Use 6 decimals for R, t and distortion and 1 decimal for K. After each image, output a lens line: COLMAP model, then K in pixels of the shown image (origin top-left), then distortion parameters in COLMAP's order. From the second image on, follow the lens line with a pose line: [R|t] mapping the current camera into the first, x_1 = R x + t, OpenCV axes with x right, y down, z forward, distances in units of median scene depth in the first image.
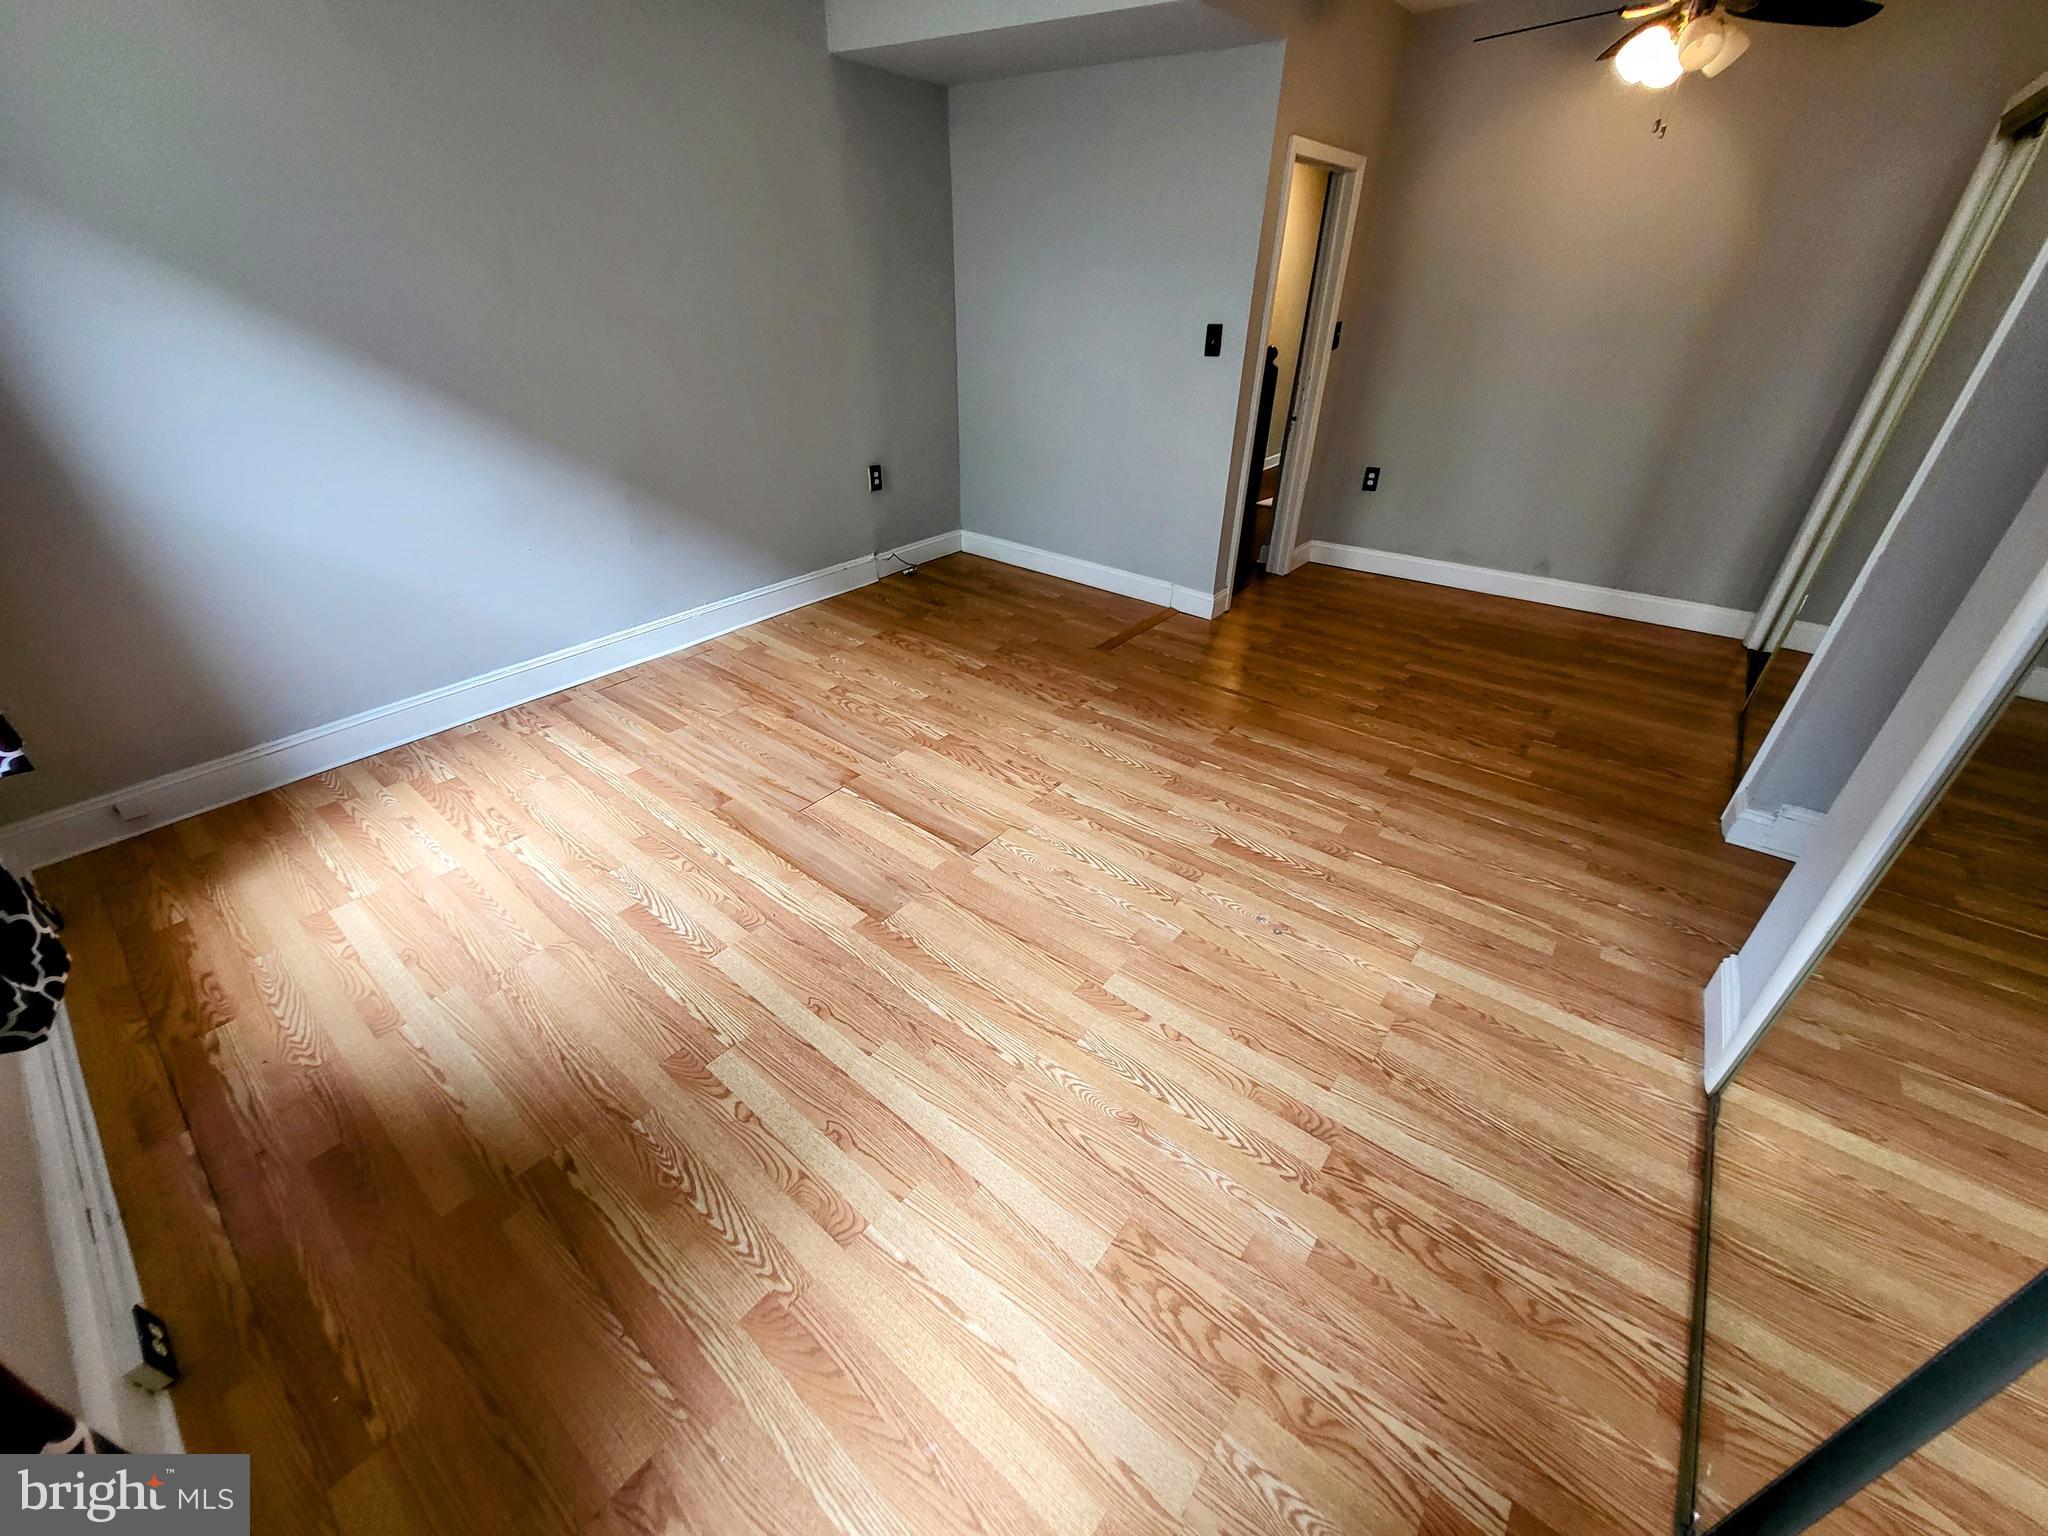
lens RADIAL K [[803.1, 0, 1001.8], [0, 803.1, 759.0], [0, 0, 1]] dist [0.001846, -0.000866]
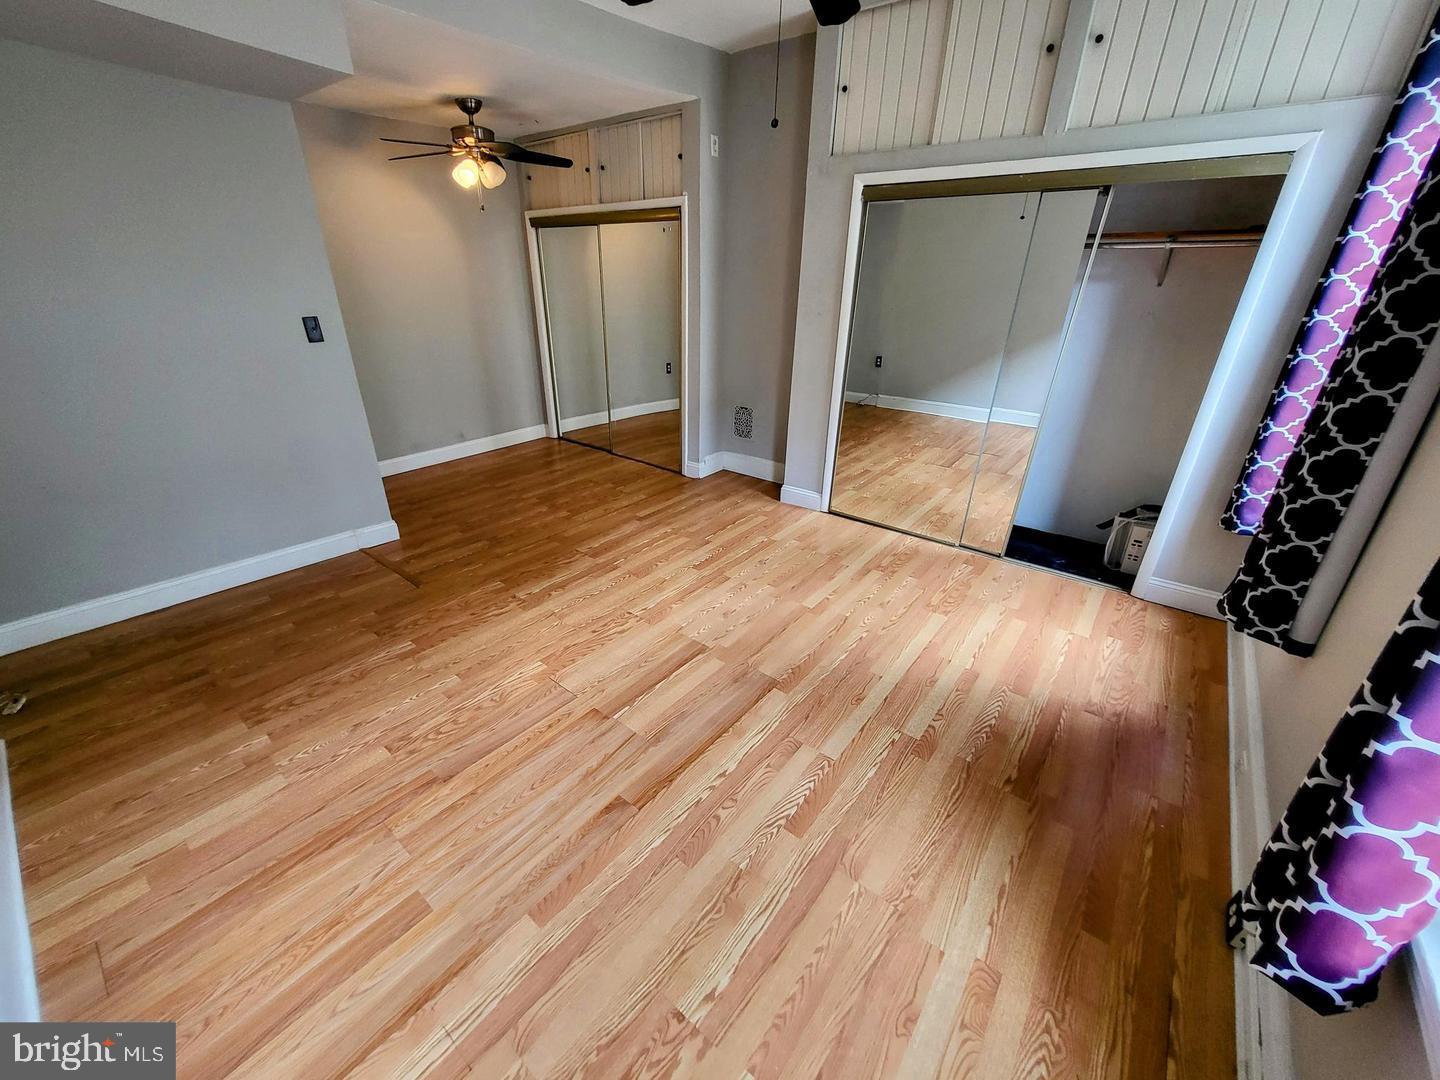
lens RADIAL K [[564.7, 0, 710.9], [0, 564.7, 531.7], [0, 0, 1]] dist [0.001846, -0.000866]
pose [[-0.008775, -0.412542, 0.910896, -0.760311], [0.506465, 0.783616, 0.359776, -0.357573], [-0.862216, 0.464494, 0.202062, 0.570655]]
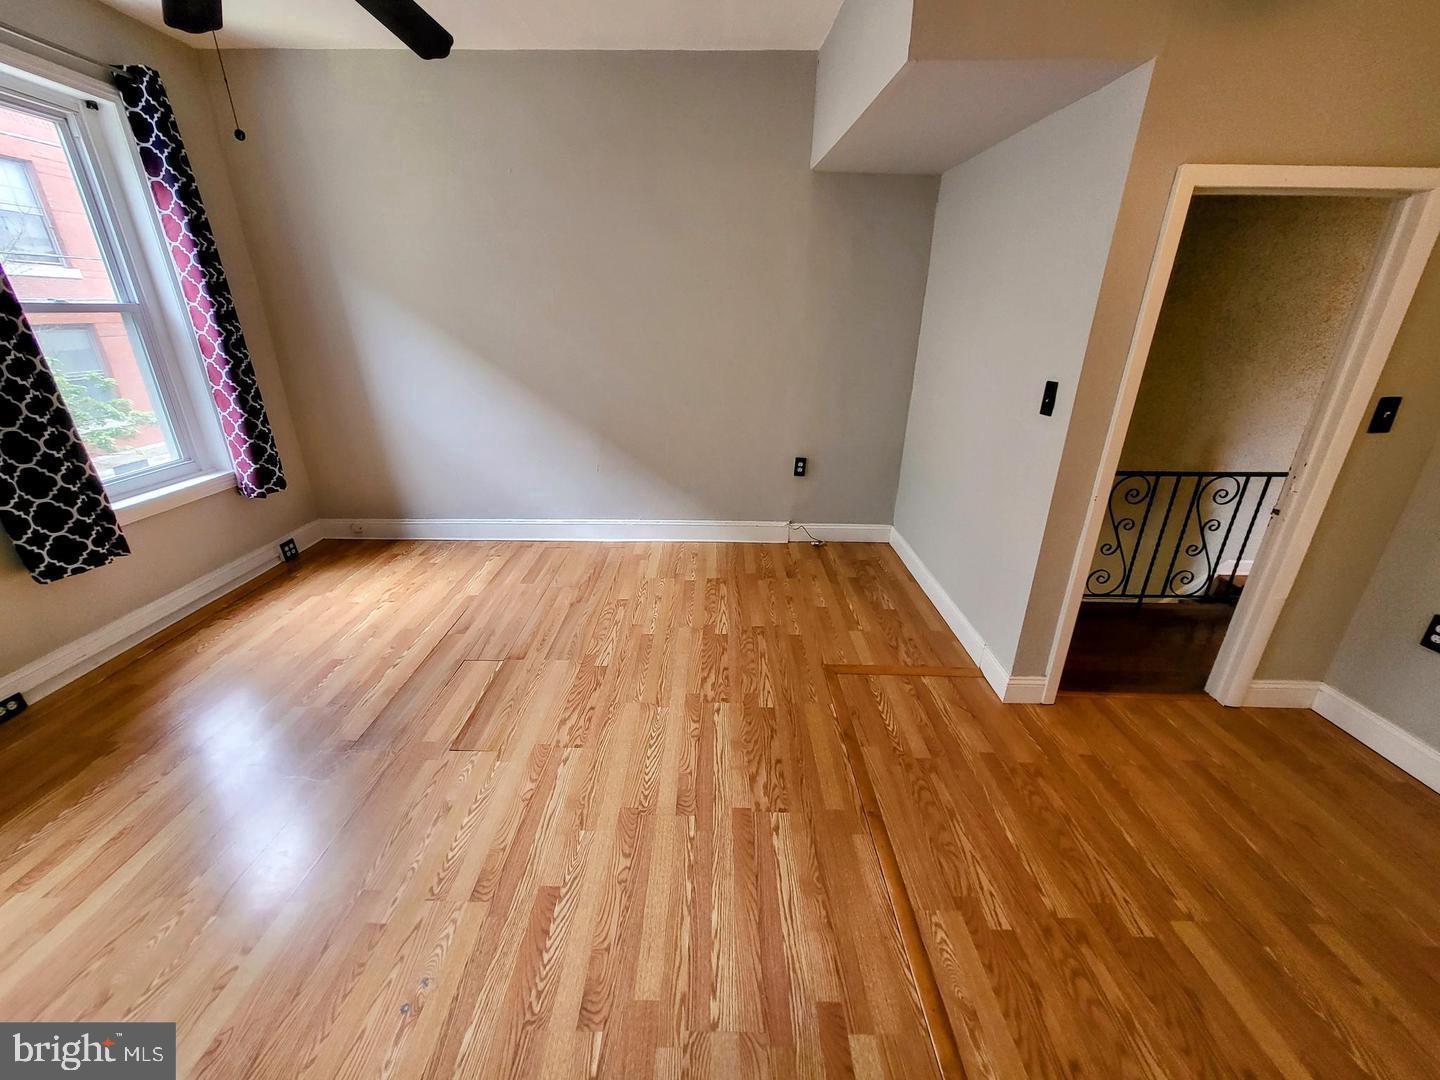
lens RADIAL K [[564.7, 0, 708.0], [0, 564.7, 535.2], [0, 0, 1]] dist [0.001846, -0.000866]
pose [[0.621699, 0.293612, -0.726142, 0.633975], [-0.408191, 0.912687, 0.019561, -0.309680], [0.668484, 0.284244, 0.687266, 0.473405]]
